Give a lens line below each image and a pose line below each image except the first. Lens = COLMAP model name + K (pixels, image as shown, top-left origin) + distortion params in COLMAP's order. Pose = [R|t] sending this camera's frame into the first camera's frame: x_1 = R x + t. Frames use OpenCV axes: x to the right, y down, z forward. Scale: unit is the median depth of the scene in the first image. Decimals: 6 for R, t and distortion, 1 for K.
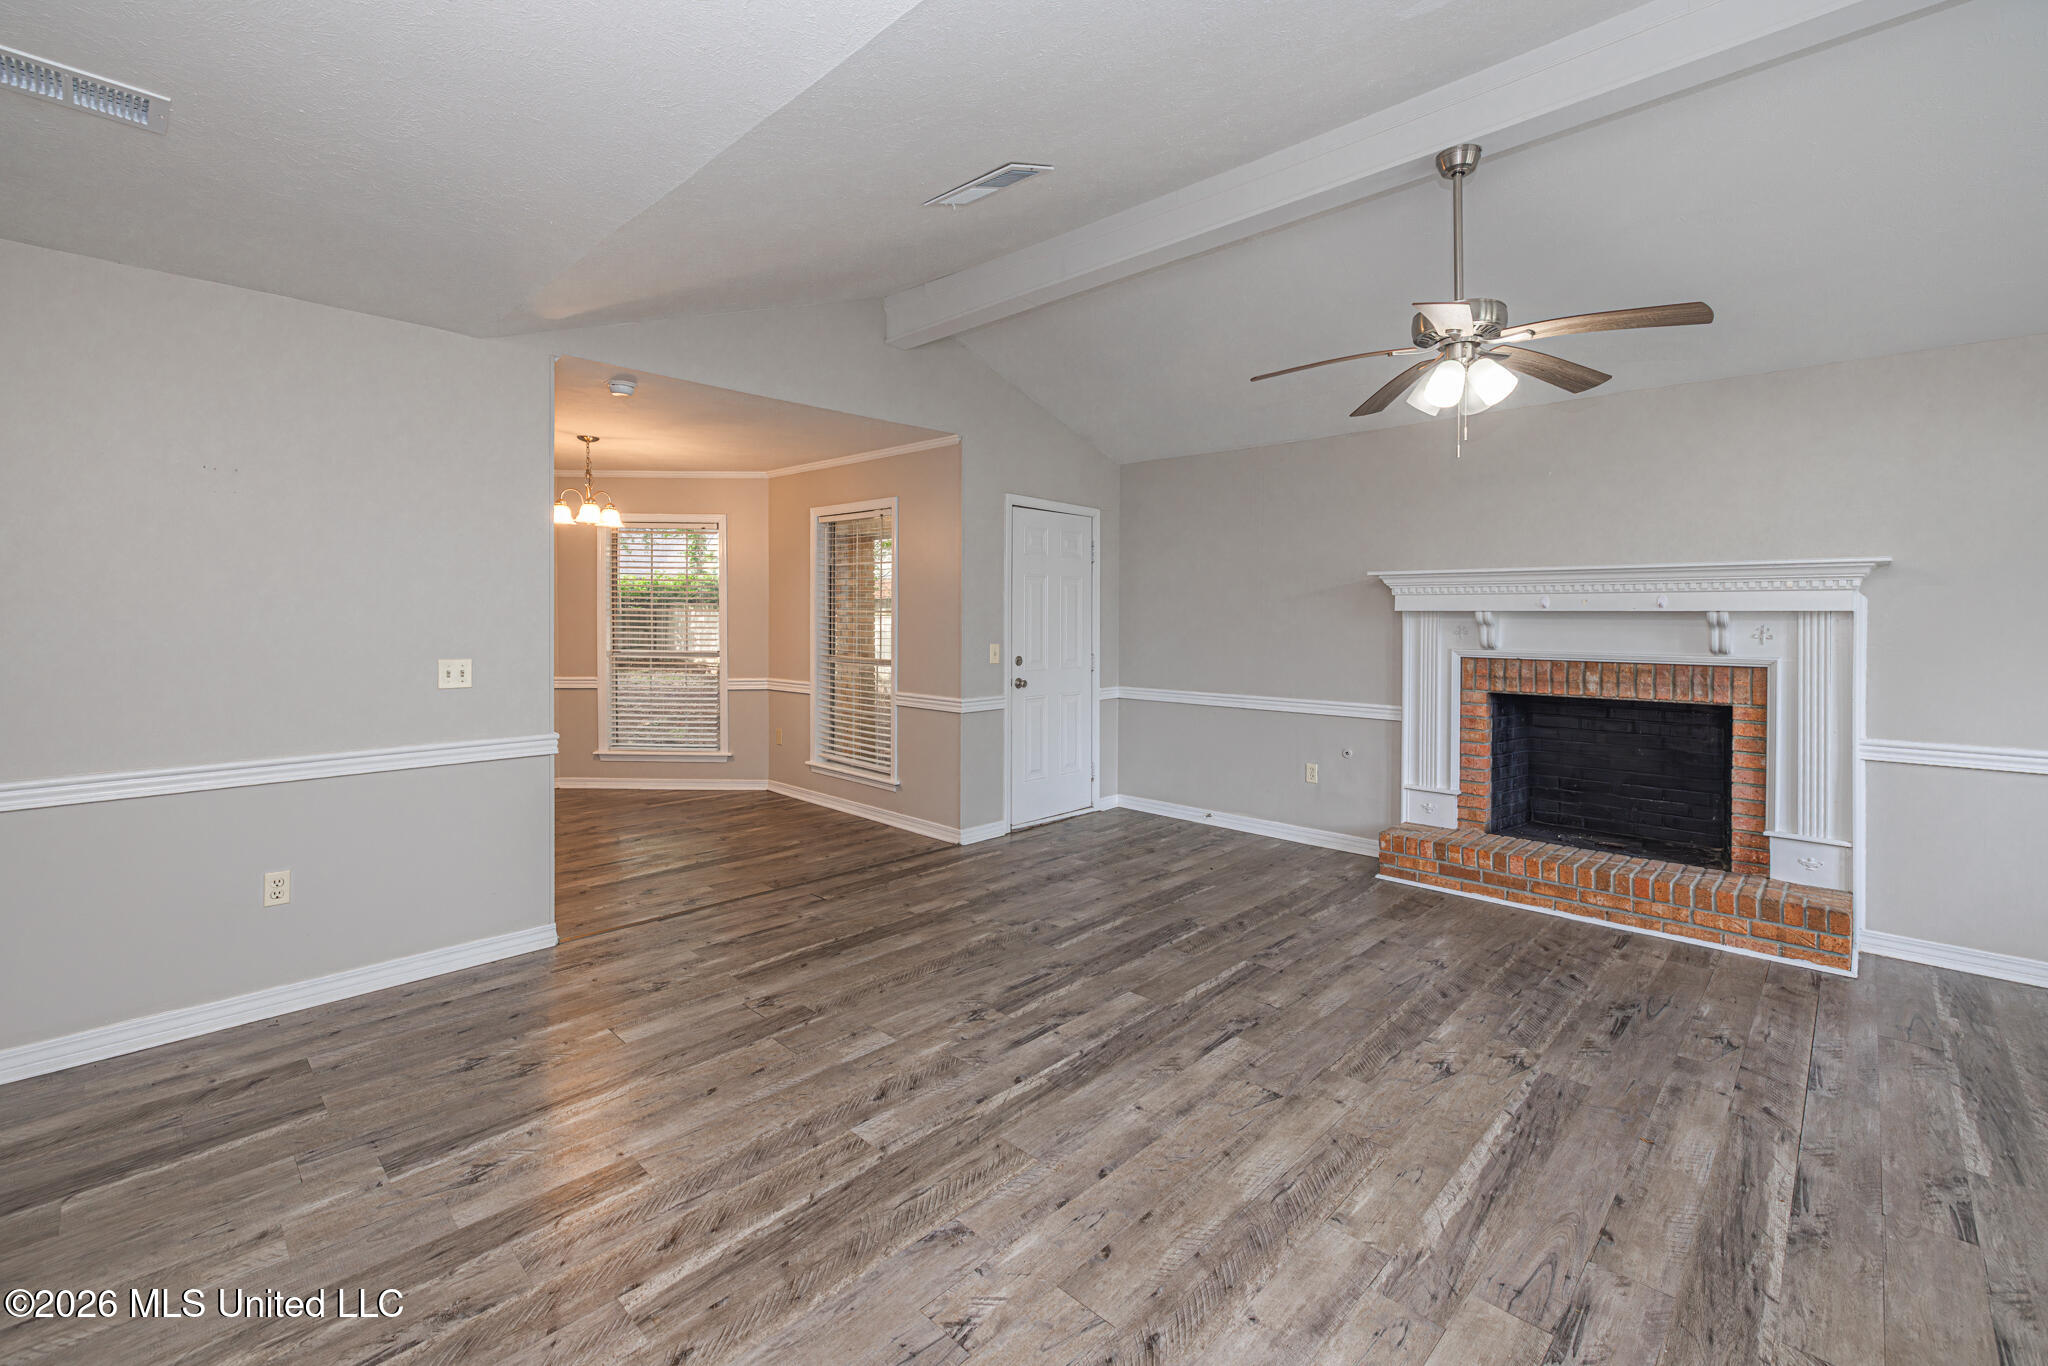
lens RADIAL K [[877.9, 0, 1017.5], [0, 877.9, 618.0], [0, 0, 1]] dist [-0.000136, 0.000095]
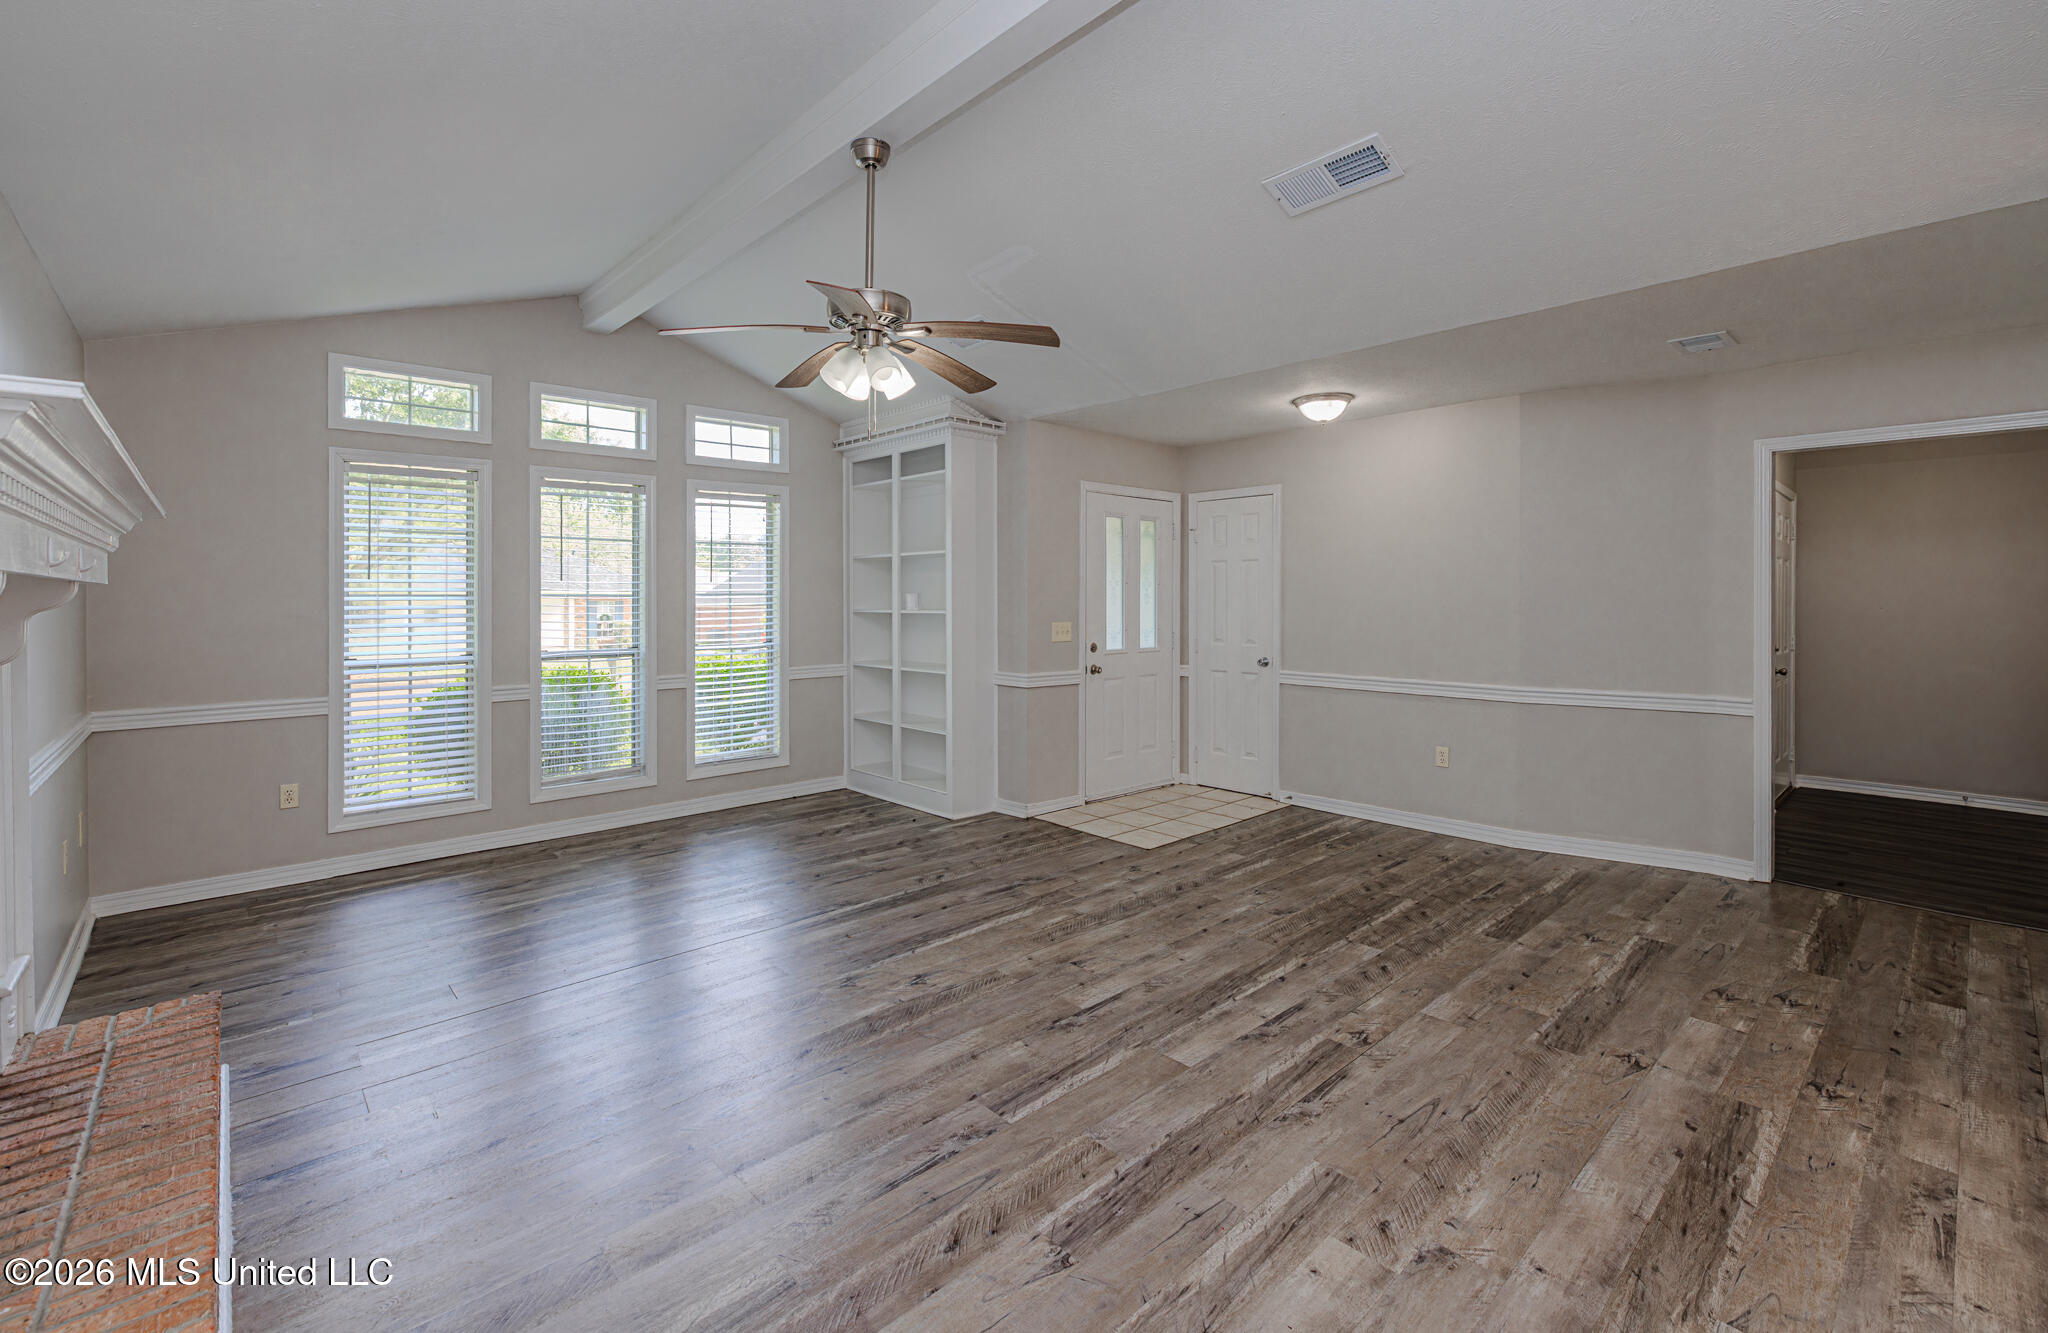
lens RADIAL K [[873.2, 0, 1024.8], [0, 873.2, 600.3], [0, 0, 1]] dist [-0.000230, -0.000154]
pose [[-0.998503, -0.001930, 0.054671, 0.211264], [-0.001534, 0.999972, 0.007285, -0.002324], [-0.054684, 0.007190, -0.998478, 1.617084]]
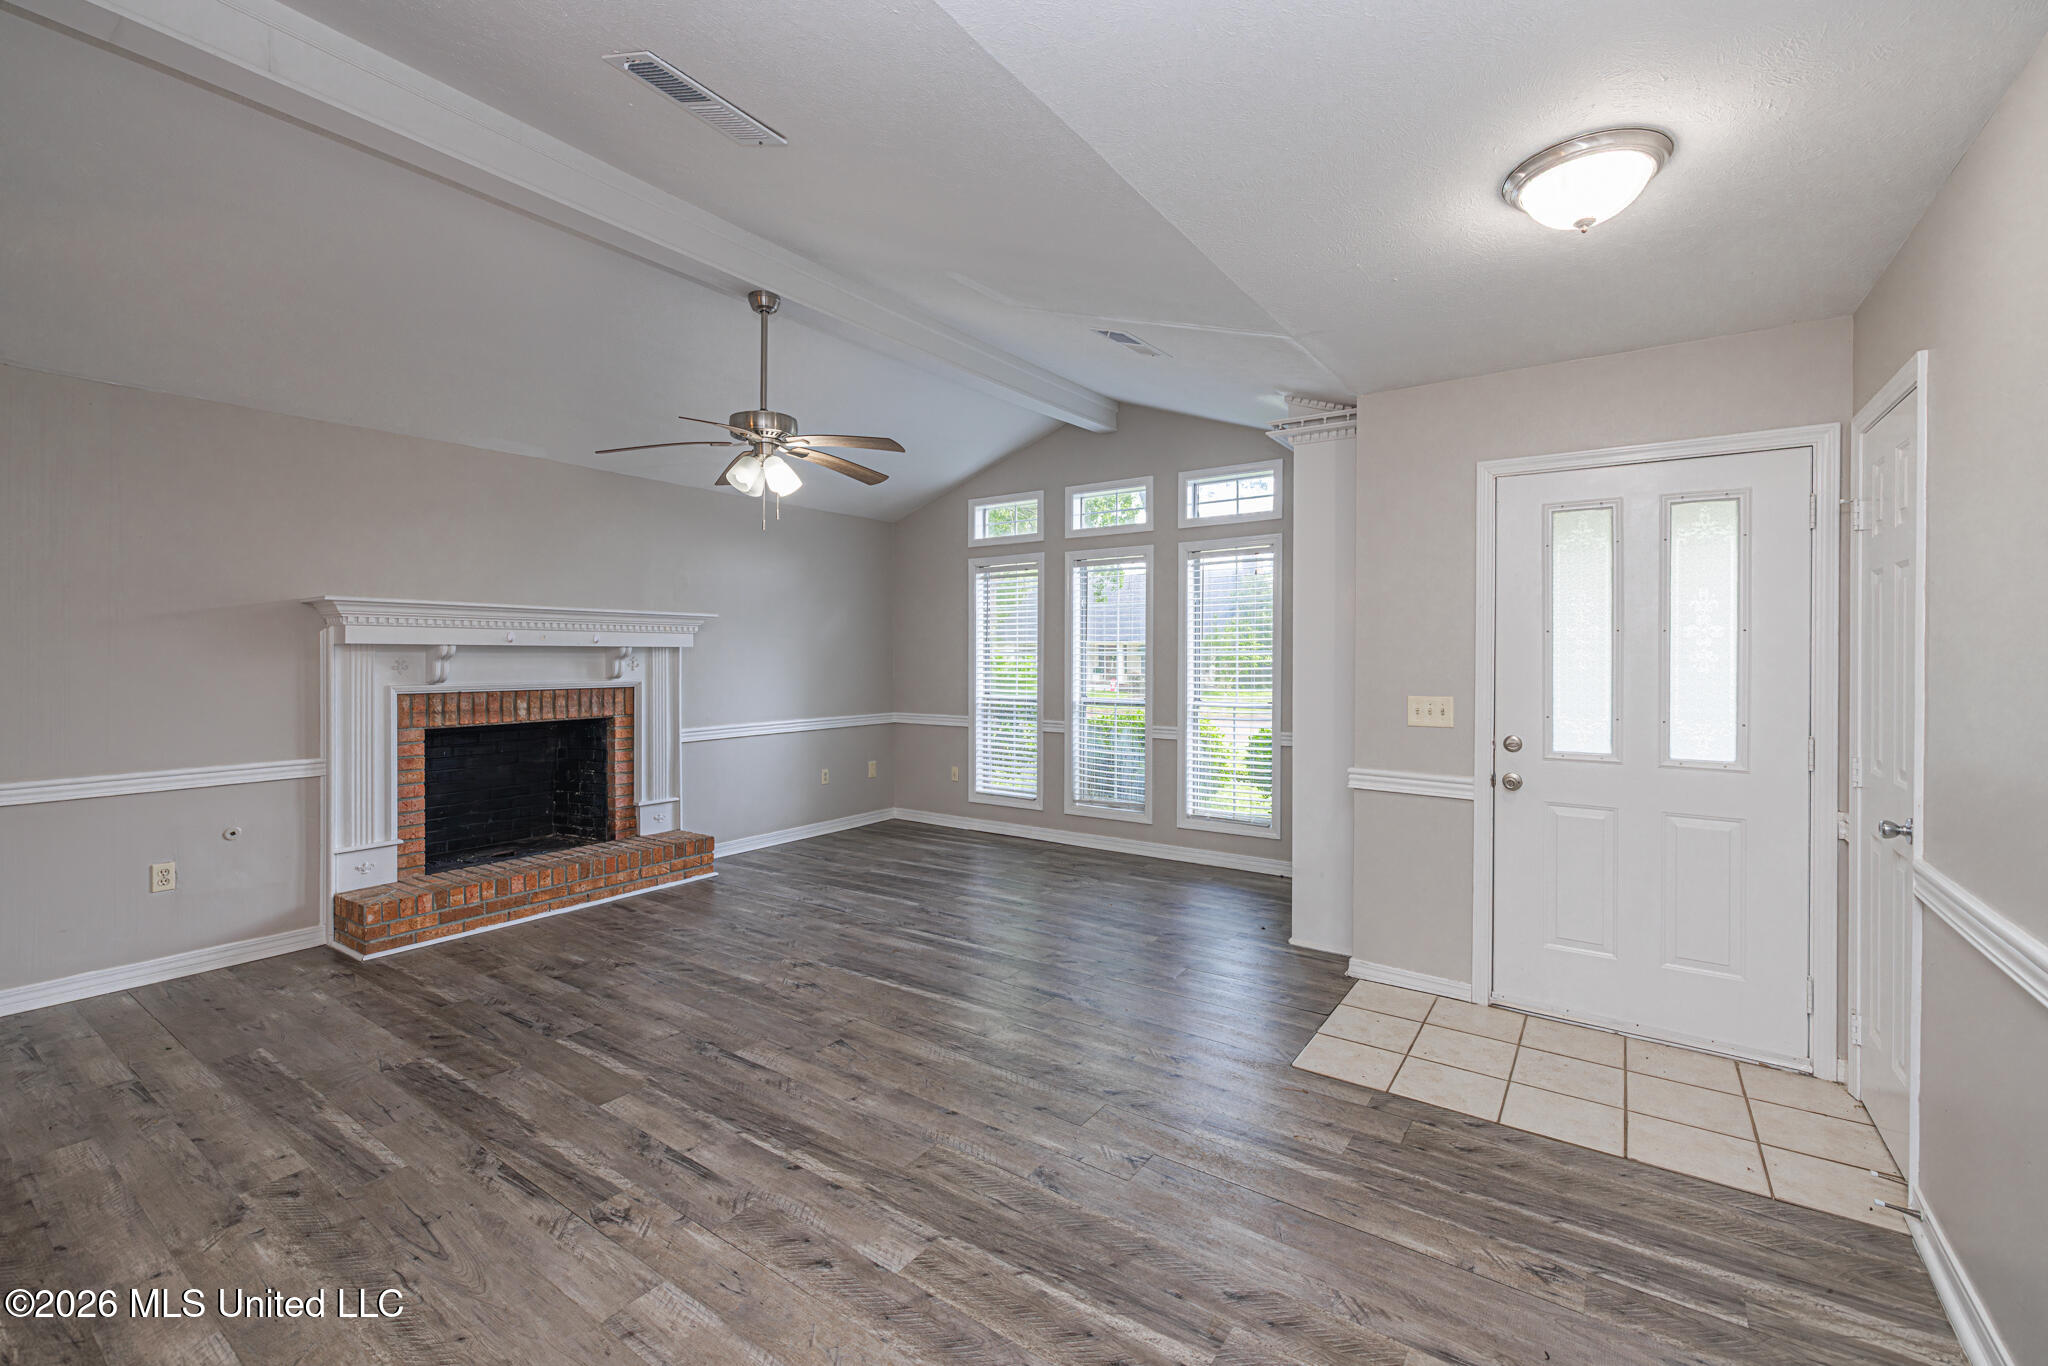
lens RADIAL K [[870.3, 0, 1018.0], [0, 870.3, 654.0], [0, 0, 1]] dist [0.000441, 0.000236]
pose [[-0.157898, -0.004627, 0.987445, -0.667868], [-0.001528, 0.999989, 0.004441, -0.003670], [-0.987454, -0.000808, -0.157903, 0.667374]]
